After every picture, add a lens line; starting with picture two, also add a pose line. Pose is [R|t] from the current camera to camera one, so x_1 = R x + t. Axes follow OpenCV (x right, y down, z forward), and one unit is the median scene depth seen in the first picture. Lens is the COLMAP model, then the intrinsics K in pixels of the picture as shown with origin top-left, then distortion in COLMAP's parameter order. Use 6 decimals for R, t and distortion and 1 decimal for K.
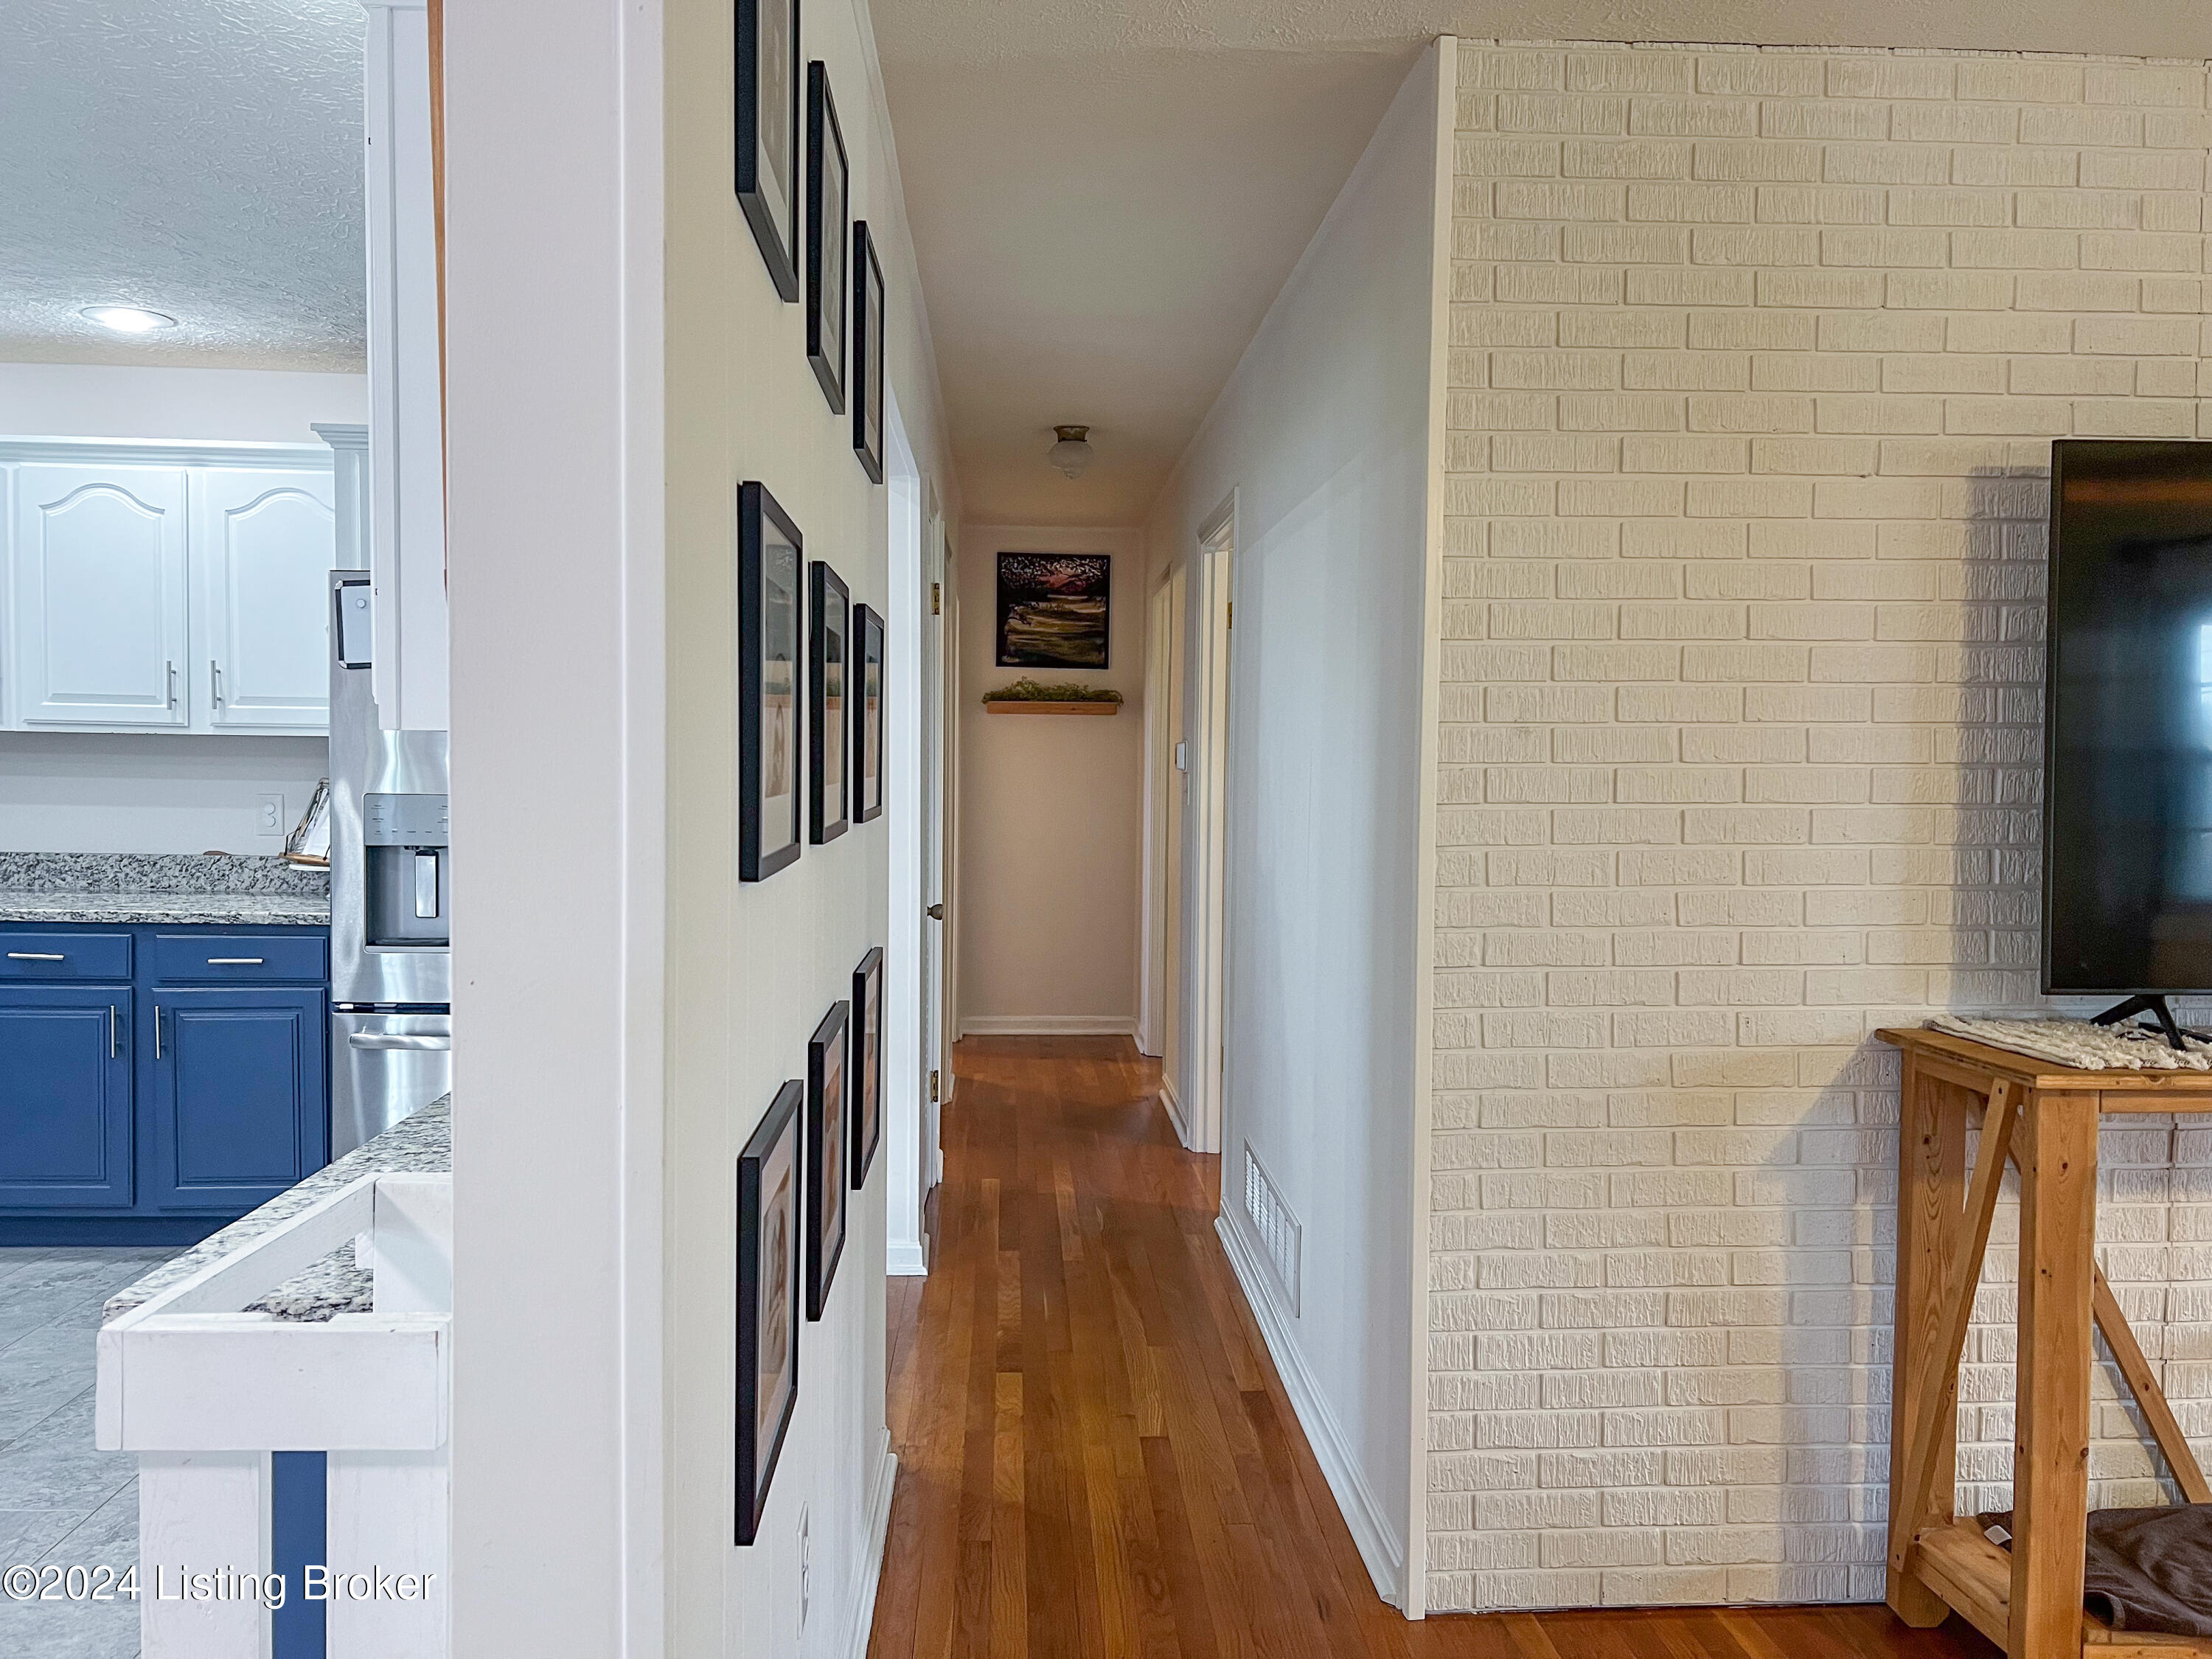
lens RADIAL K [[1667.9, 0, 1111.2], [0, 1667.9, 805.5], [0, 0, 1]] dist [0.048436, -0.053871]
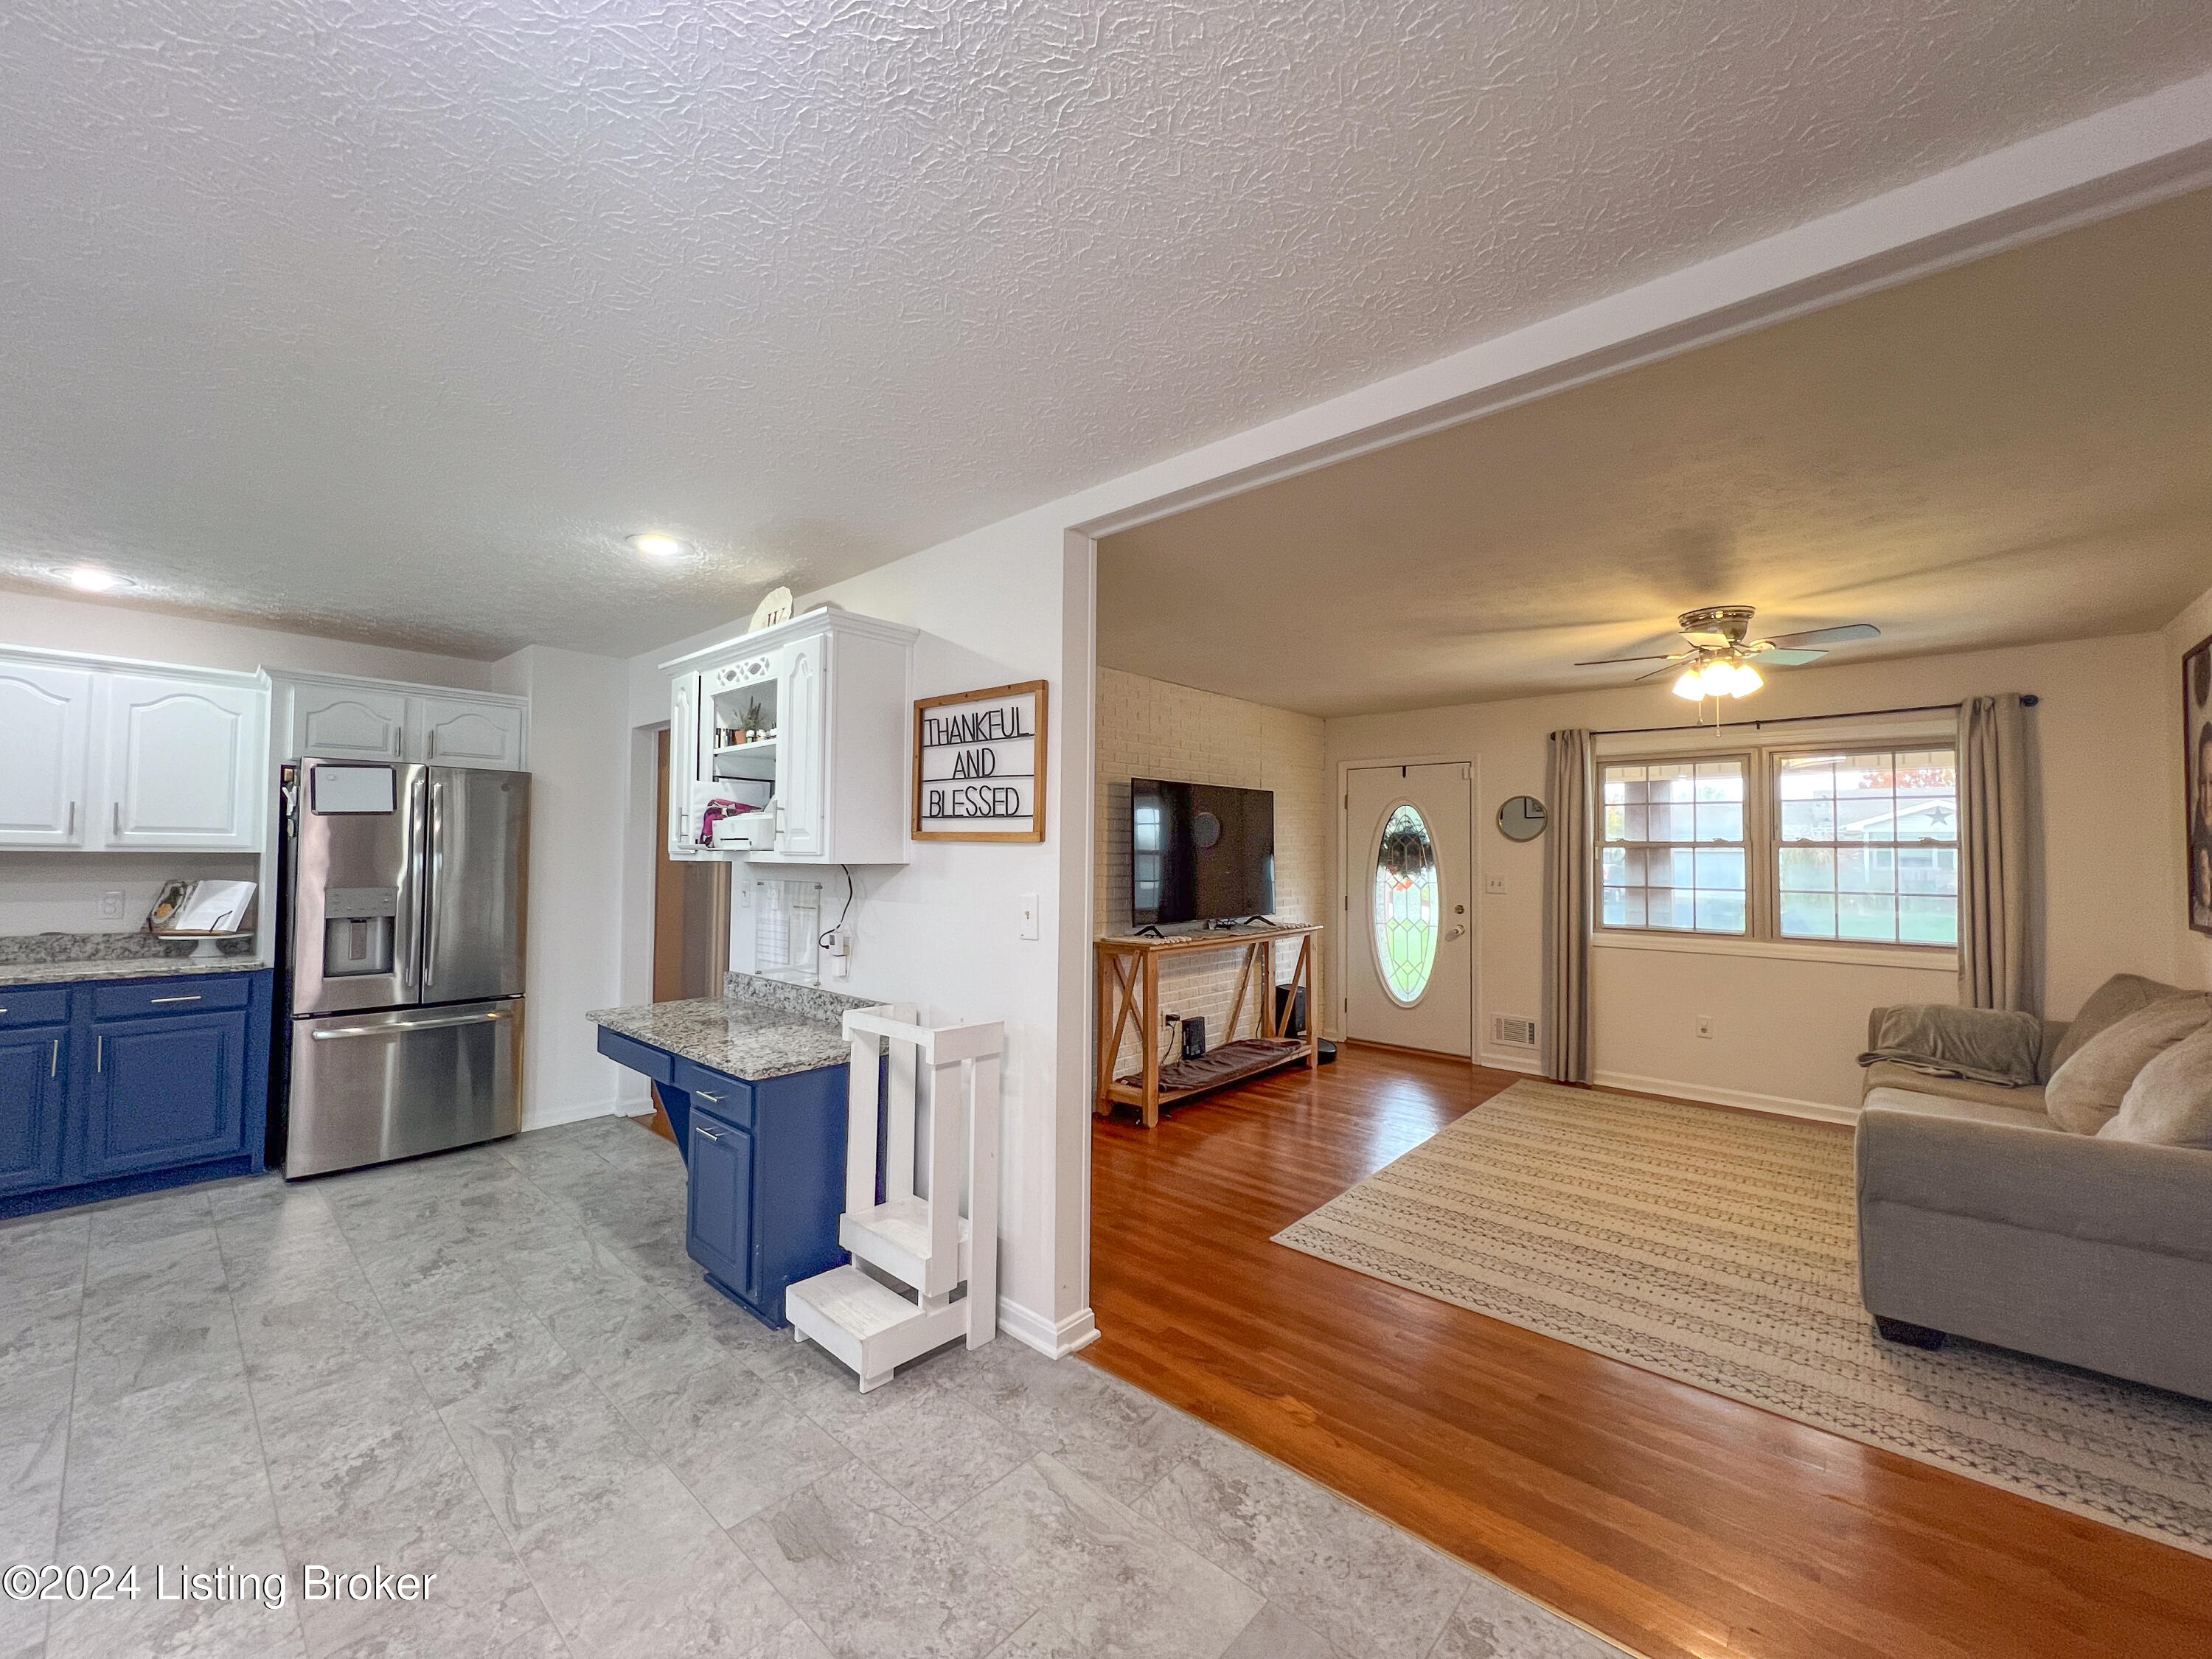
lens RADIAL K [[878.6, 0, 1103.6], [0, 878.6, 819.5], [0, 0, 1]] dist [0.002754, -0.000389]
pose [[0.706709, 0.024375, 0.707084, -0.466229], [0.018955, 0.998395, -0.053362, -0.012777], [-0.707250, 0.051114, 0.705113, -0.169583]]
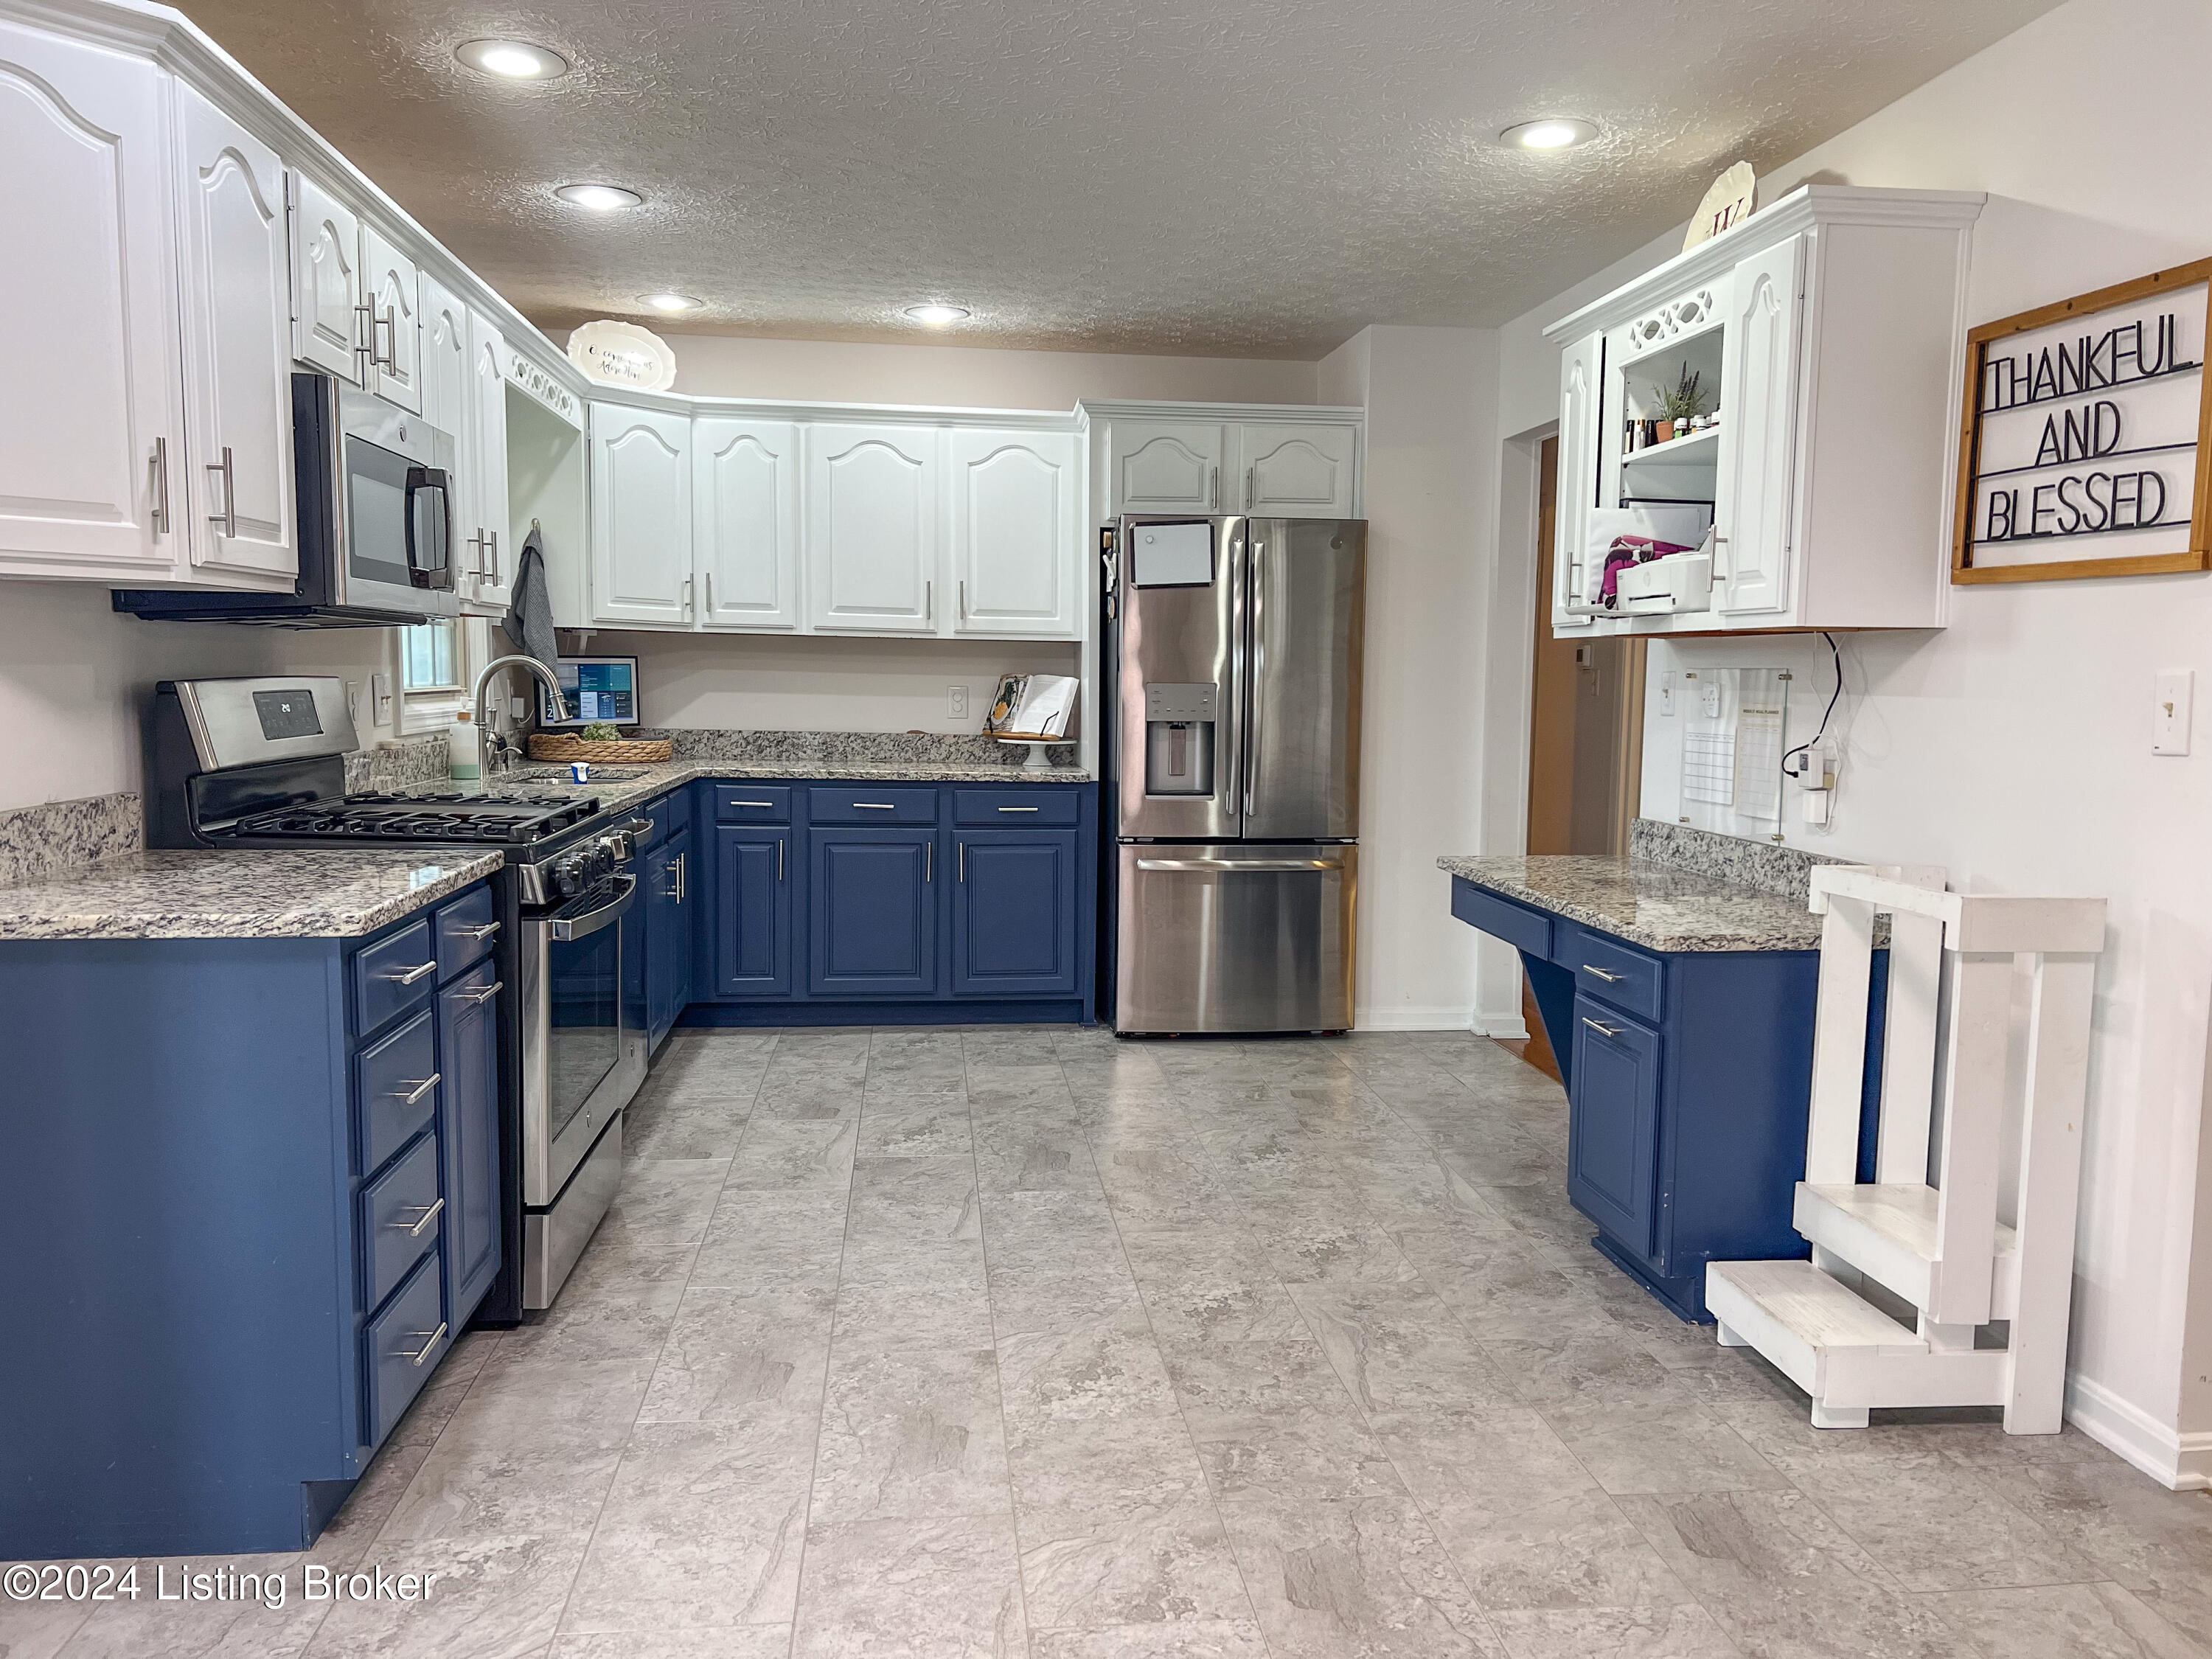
lens RADIAL K [[1667.9, 0, 1082.5], [0, 1667.9, 850.1], [0, 0, 1]] dist [0.048436, -0.053871]
pose [[0.998569, -0.003396, 0.053373, -0.508783], [-0.000711, 0.997050, 0.076748, 0.022058], [-0.053476, -0.076676, 0.995621, -0.301831]]
